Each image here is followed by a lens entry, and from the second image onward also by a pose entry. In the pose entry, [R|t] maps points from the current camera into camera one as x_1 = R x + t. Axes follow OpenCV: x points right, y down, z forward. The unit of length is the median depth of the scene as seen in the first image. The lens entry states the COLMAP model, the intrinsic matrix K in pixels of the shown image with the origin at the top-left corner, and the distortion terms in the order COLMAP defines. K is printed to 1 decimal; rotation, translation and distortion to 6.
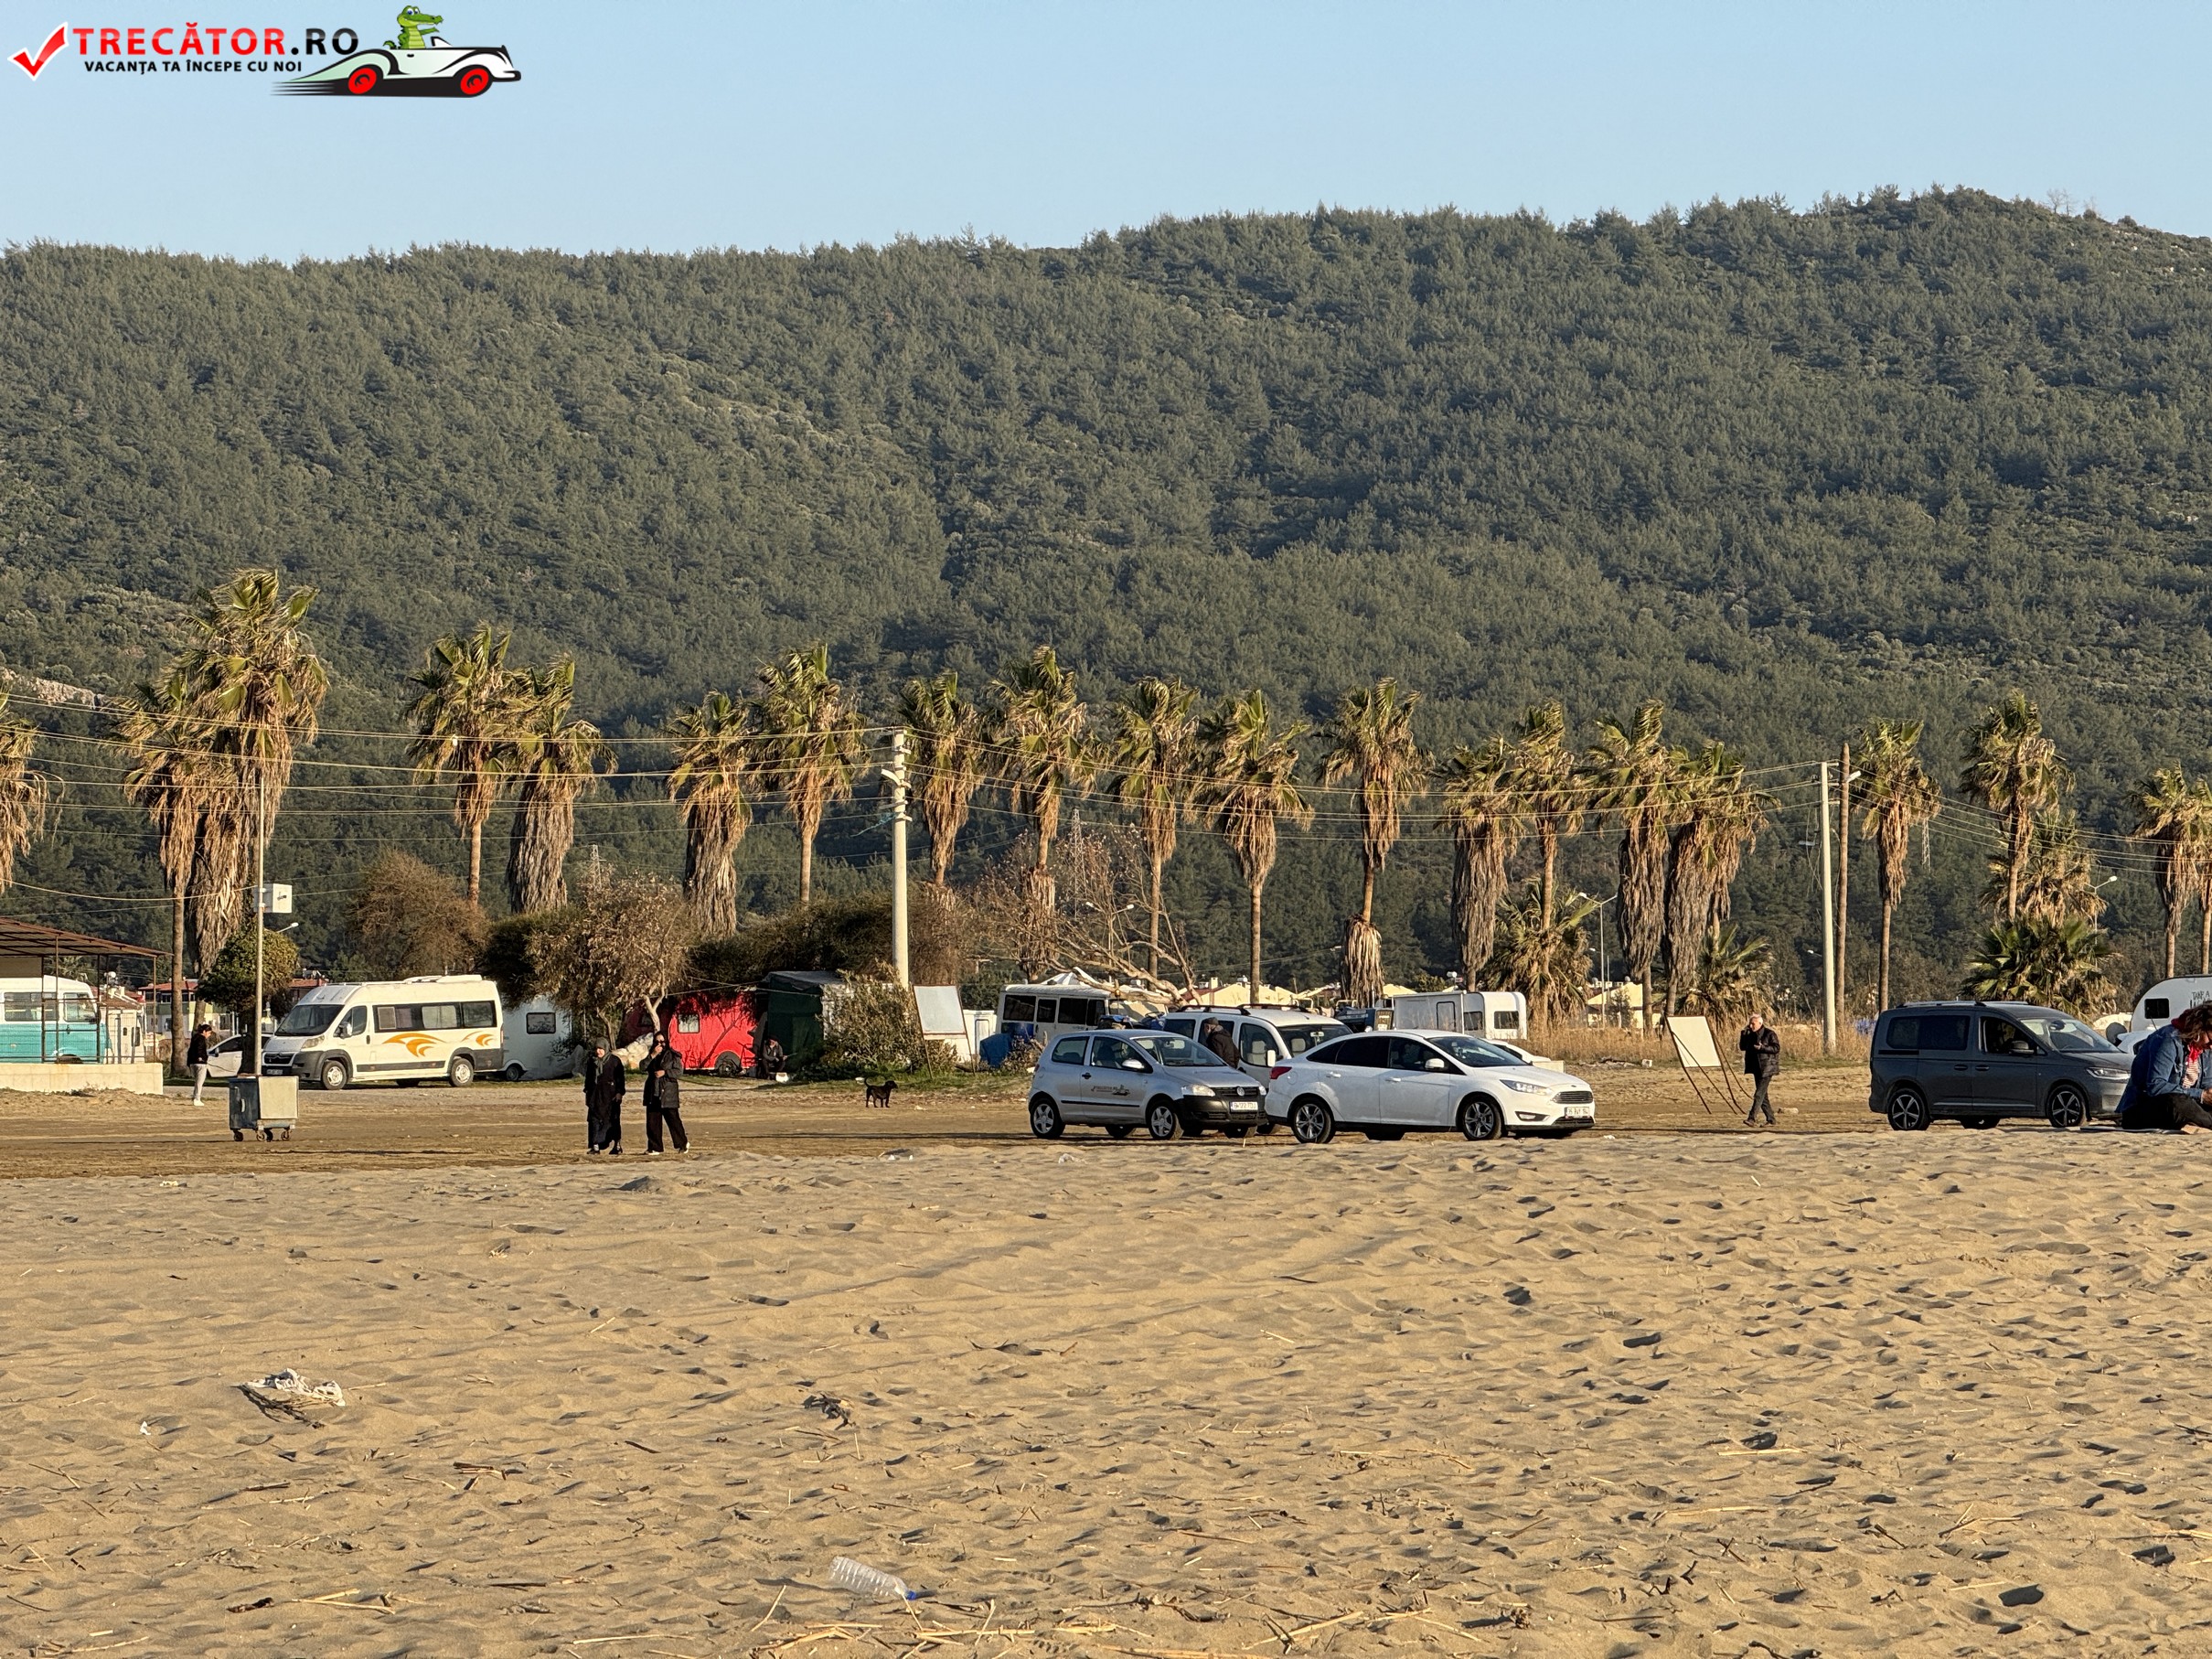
lens RADIAL K [[7804.4, 0, 1037.4], [0, 7804.4, 851.7], [0, 0, 1]] dist [0.220981, 0.000000]
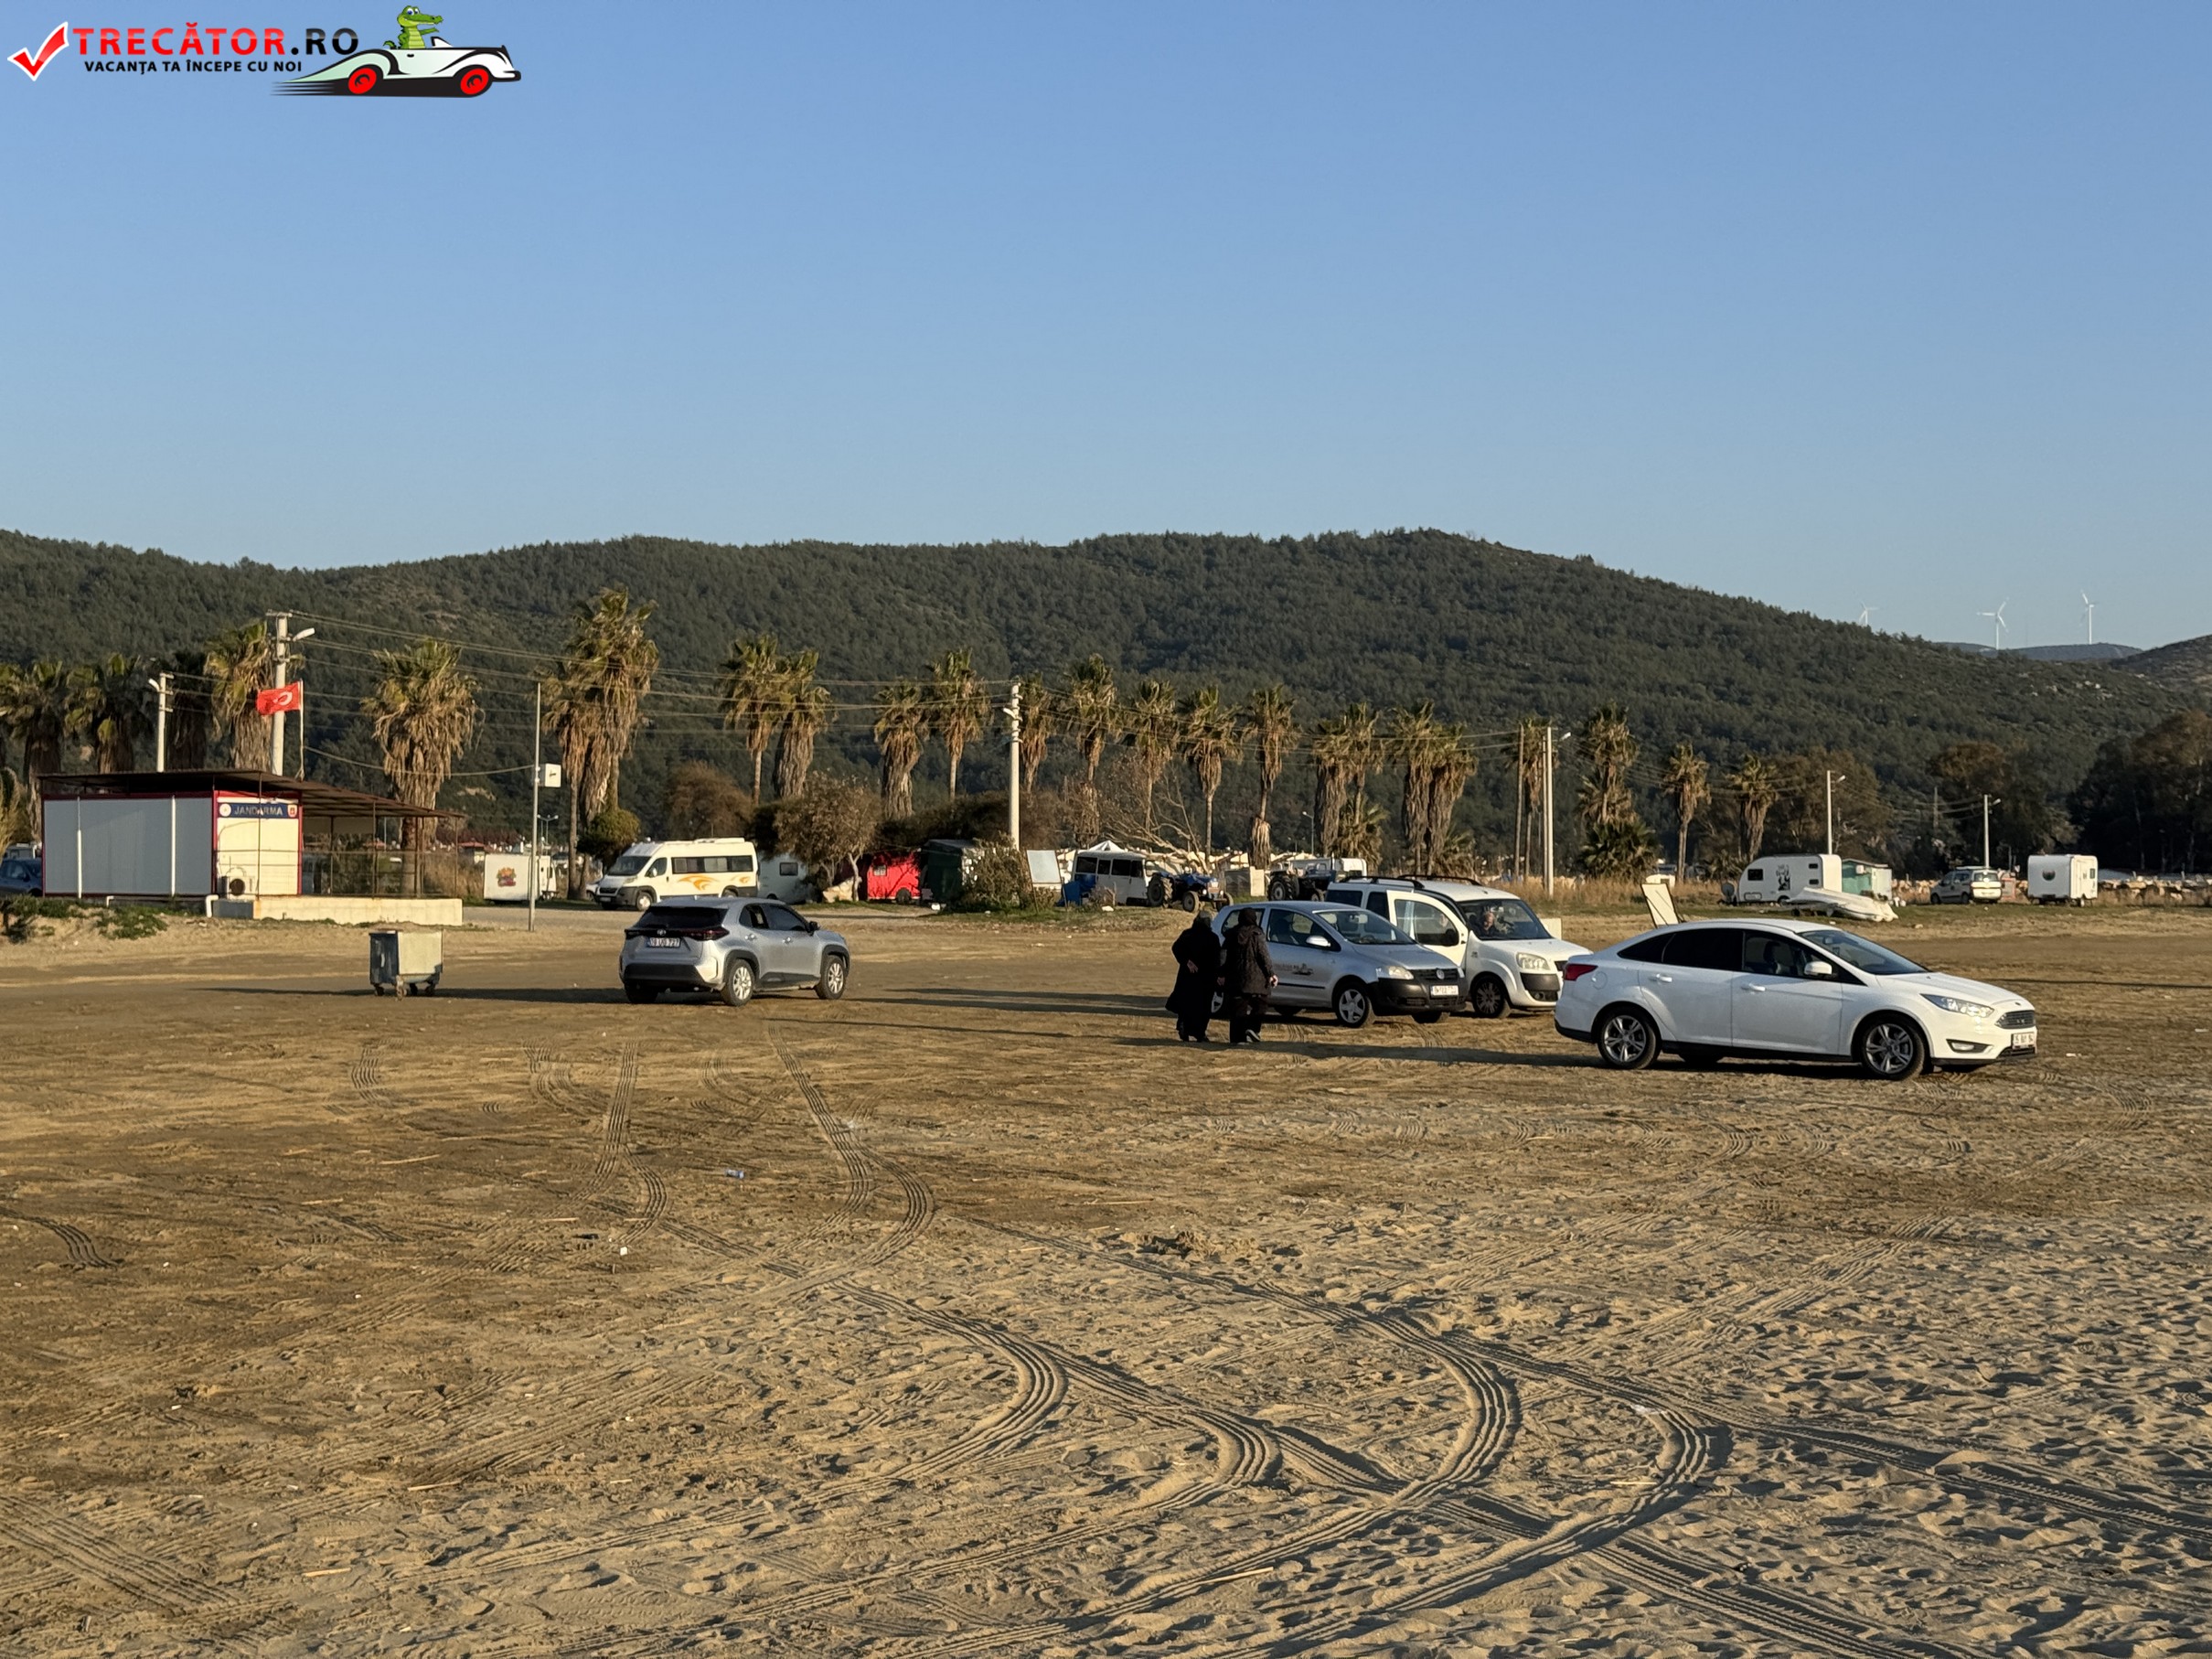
lens RADIAL K [[3090.0, 0, 1110.3], [0, 3090.0, 819.9], [0, 0, 1]] dist [0.088537, 0.000000]
pose [[0.999631, 0.015813, 0.022106, -0.009615], [-0.015970, 0.999848, 0.006950, 0.005435], [-0.021992, -0.007301, 0.999731, 0.313439]]
